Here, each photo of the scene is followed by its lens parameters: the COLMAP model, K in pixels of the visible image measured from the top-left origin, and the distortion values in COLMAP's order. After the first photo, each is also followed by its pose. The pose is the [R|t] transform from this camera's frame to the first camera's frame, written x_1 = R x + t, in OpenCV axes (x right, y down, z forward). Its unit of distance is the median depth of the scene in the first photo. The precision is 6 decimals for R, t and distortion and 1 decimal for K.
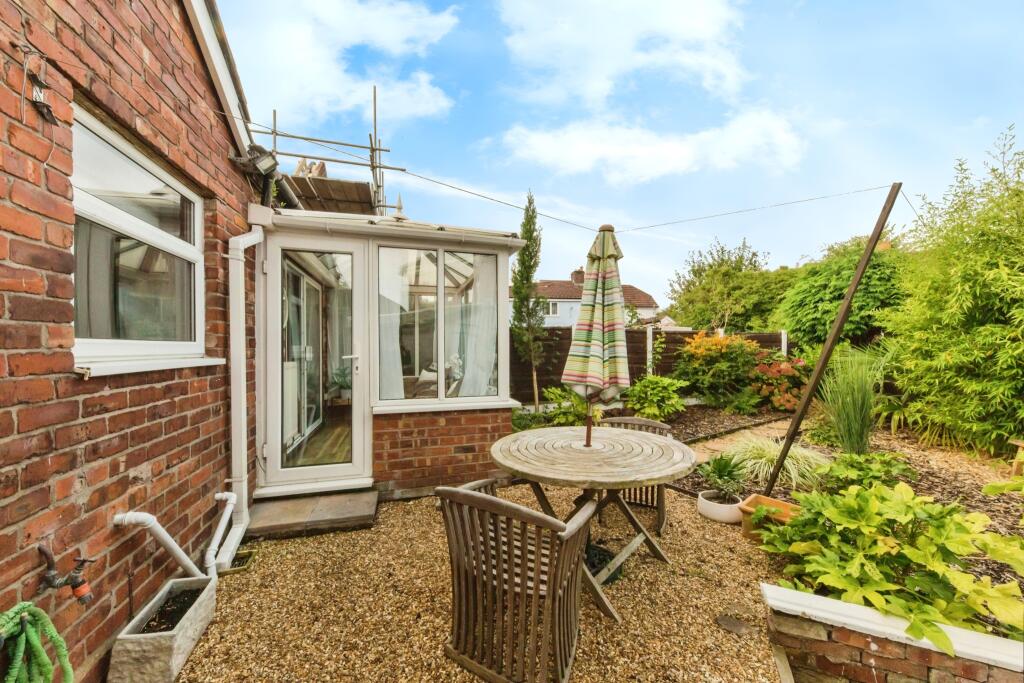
lens RADIAL K [[356.6, 0, 510.8], [0, 356.6, 344.7], [0, 0, 1]] dist [-0.000644, -0.000029]
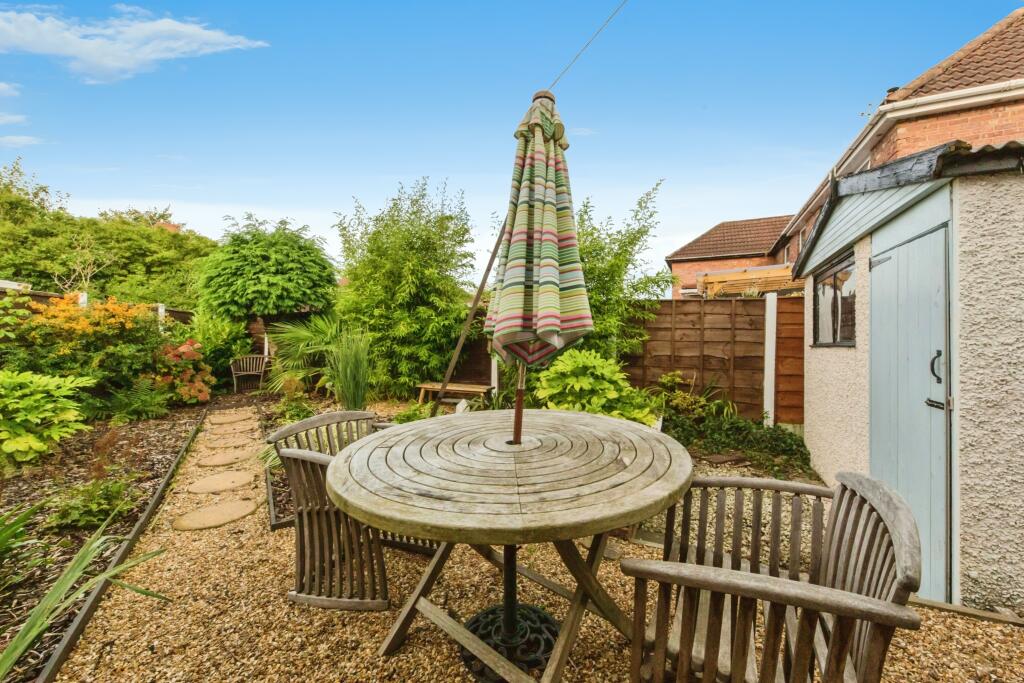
lens RADIAL K [[394.1, 0, 513.2], [0, 394.1, 337.9], [0, 0, 1]] dist [-0.000198, -0.000072]
pose [[-0.052704, 0.003311, 0.998605, -0.171002], [-0.003784, 0.999987, -0.003516, 0.045666], [-0.998603, -0.003964, -0.052690, 0.414214]]
